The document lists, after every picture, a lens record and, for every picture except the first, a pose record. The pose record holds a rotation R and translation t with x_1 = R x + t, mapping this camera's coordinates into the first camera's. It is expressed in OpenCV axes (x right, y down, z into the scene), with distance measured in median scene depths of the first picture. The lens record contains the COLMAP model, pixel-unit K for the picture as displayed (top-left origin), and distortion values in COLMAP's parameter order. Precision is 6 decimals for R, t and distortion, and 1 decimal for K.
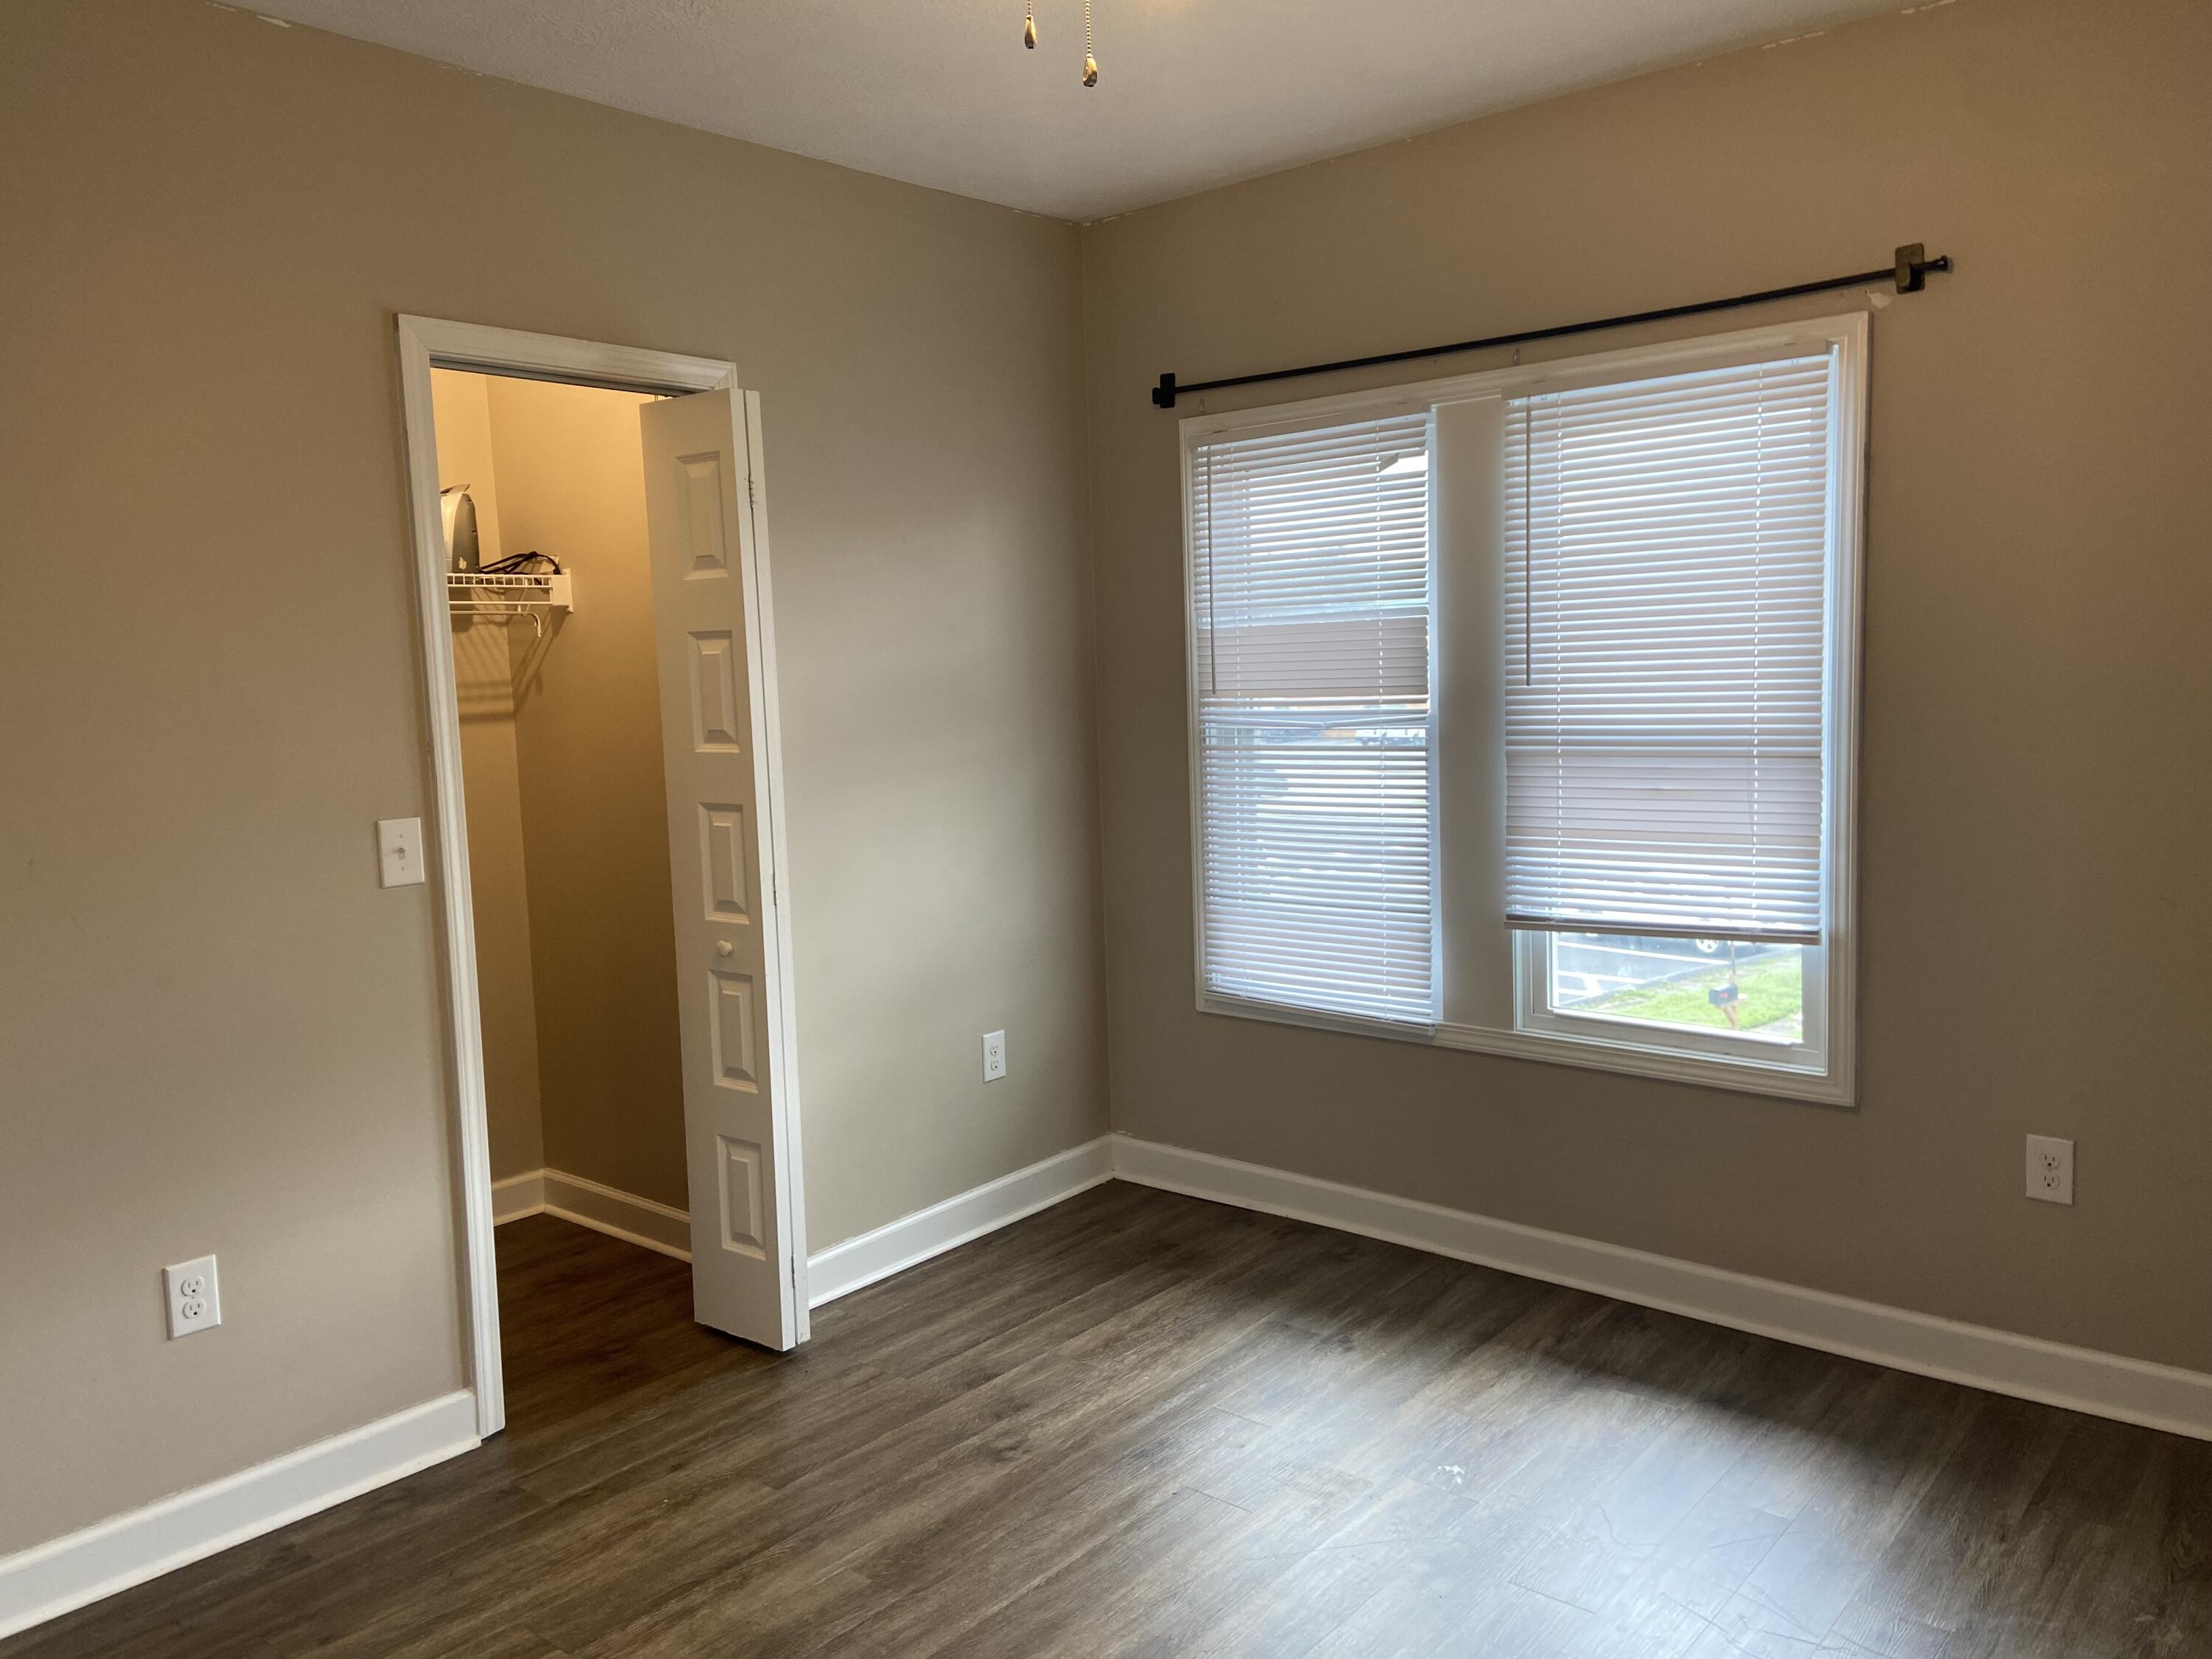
lens RADIAL K [[1665.1, 0, 1117.3], [0, 1665.1, 829.7], [0, 0, 1]] dist [0.114405, -0.136132]
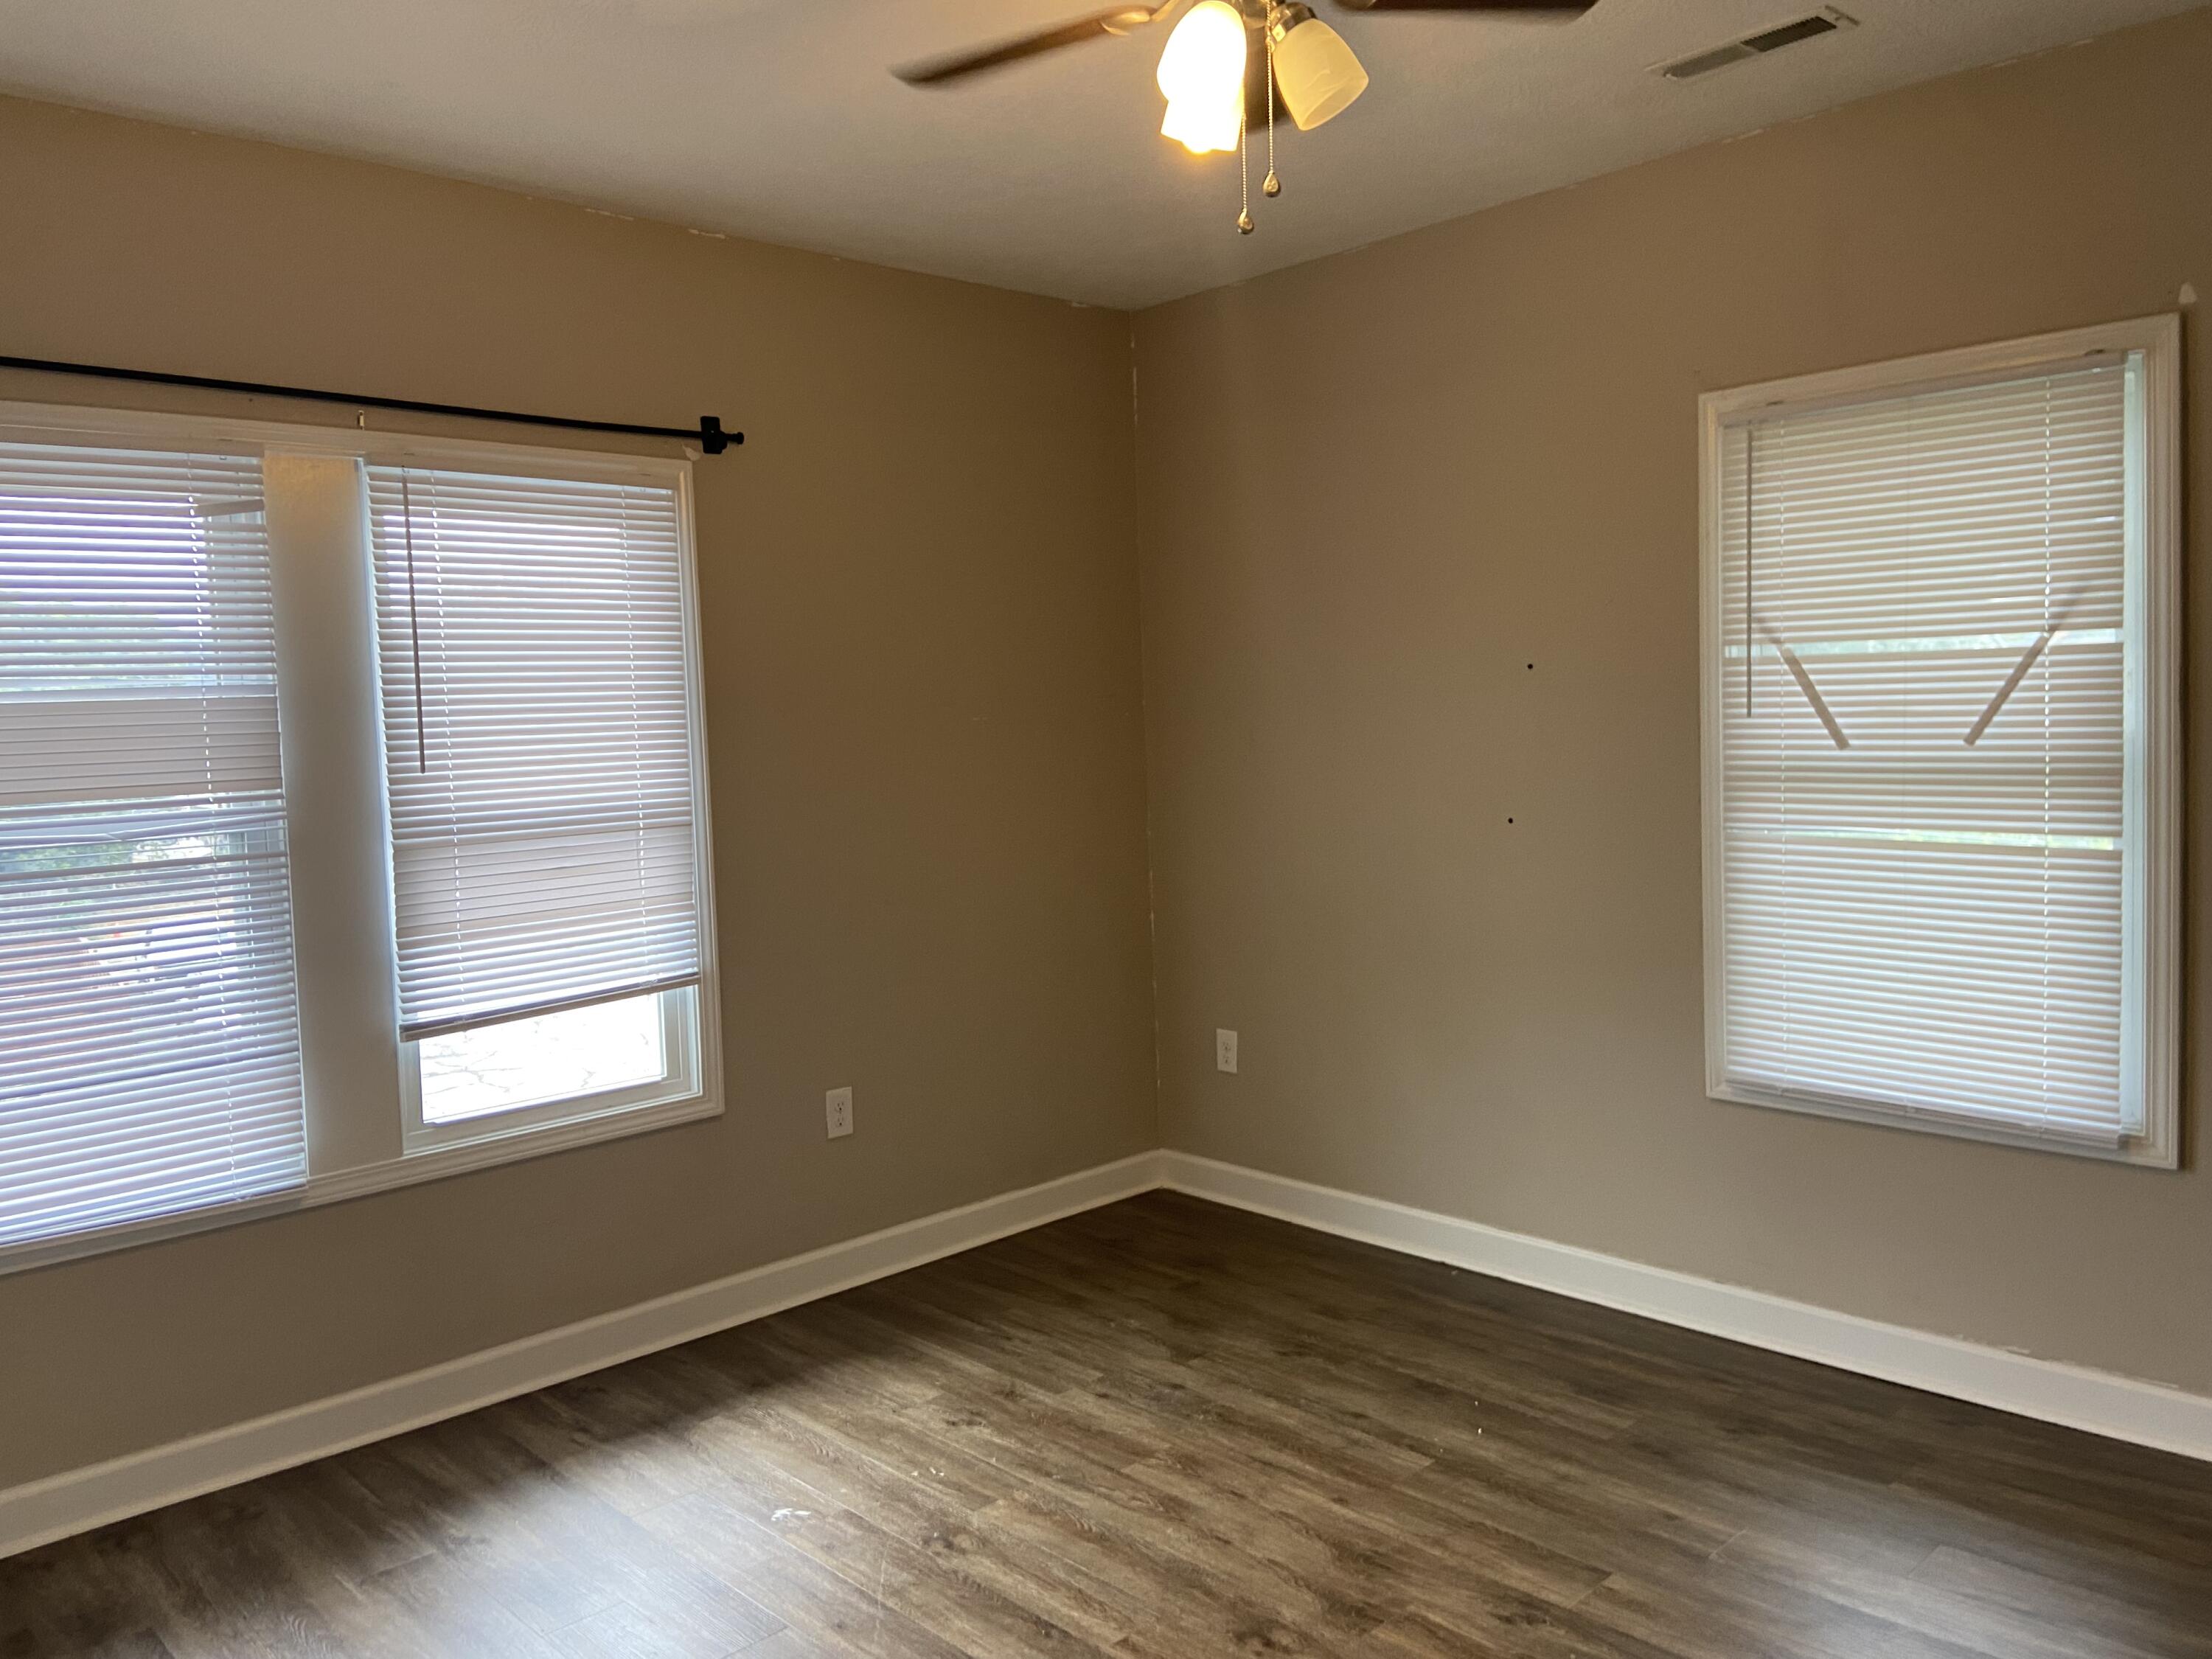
lens RADIAL K [[1665.1, 0, 1124.5], [0, 1665.1, 812.9], [0, 0, 1]] dist [0.114405, -0.136132]
pose [[0.101350, -0.033904, 0.994273, -0.662154], [0.135767, 0.990540, 0.019937, -0.030189], [-0.985543, 0.132968, 0.104995, 0.527706]]
